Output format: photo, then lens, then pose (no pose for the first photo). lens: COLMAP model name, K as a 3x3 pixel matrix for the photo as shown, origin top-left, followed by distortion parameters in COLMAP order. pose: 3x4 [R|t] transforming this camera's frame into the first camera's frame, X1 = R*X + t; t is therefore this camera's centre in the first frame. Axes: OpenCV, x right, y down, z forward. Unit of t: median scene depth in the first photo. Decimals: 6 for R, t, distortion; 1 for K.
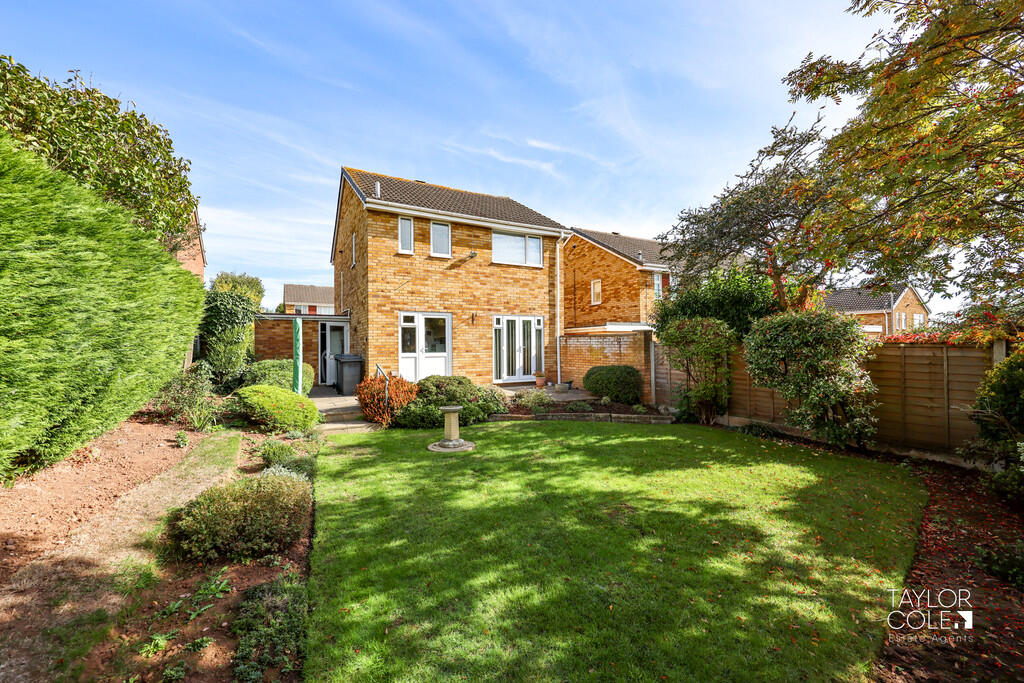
lens RADIAL K [[412.1, 0, 511.6], [0, 412.1, 338.8], [0, 0, 1]] dist [0.000201, 0.000012]
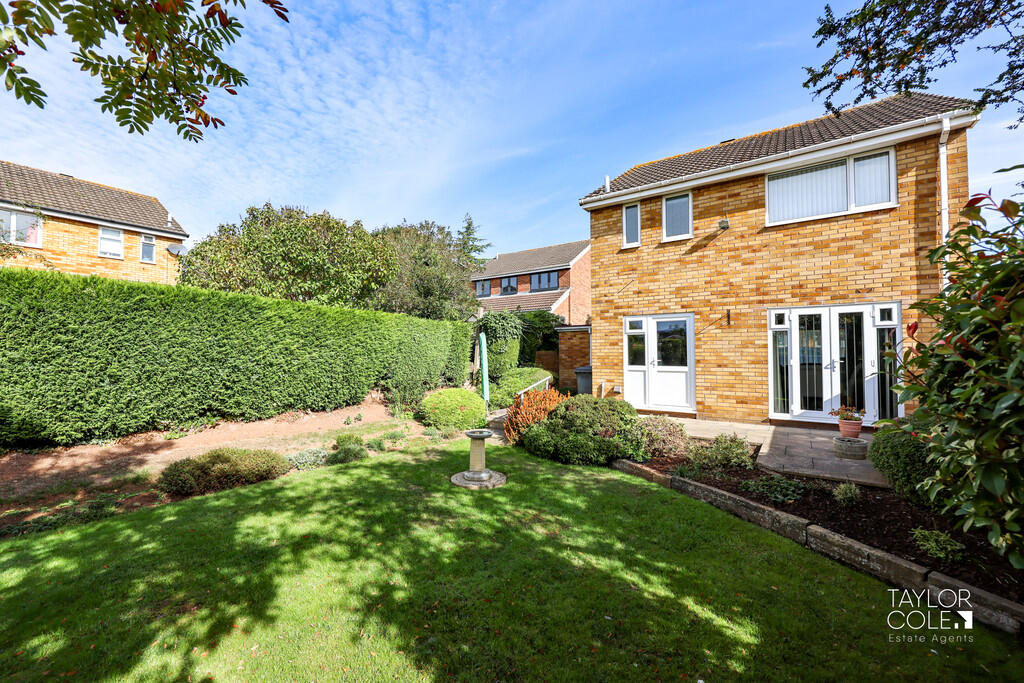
lens RADIAL K [[409.2, 0, 506.7], [0, 409.2, 341.4], [0, 0, 1]] dist [-0.001311, -0.000134]
pose [[0.429443, -0.019516, -0.902883, 0.381564], [0.013325, 0.999795, -0.015273, -0.005151], [0.902996, -0.005472, 0.429615, 0.406182]]
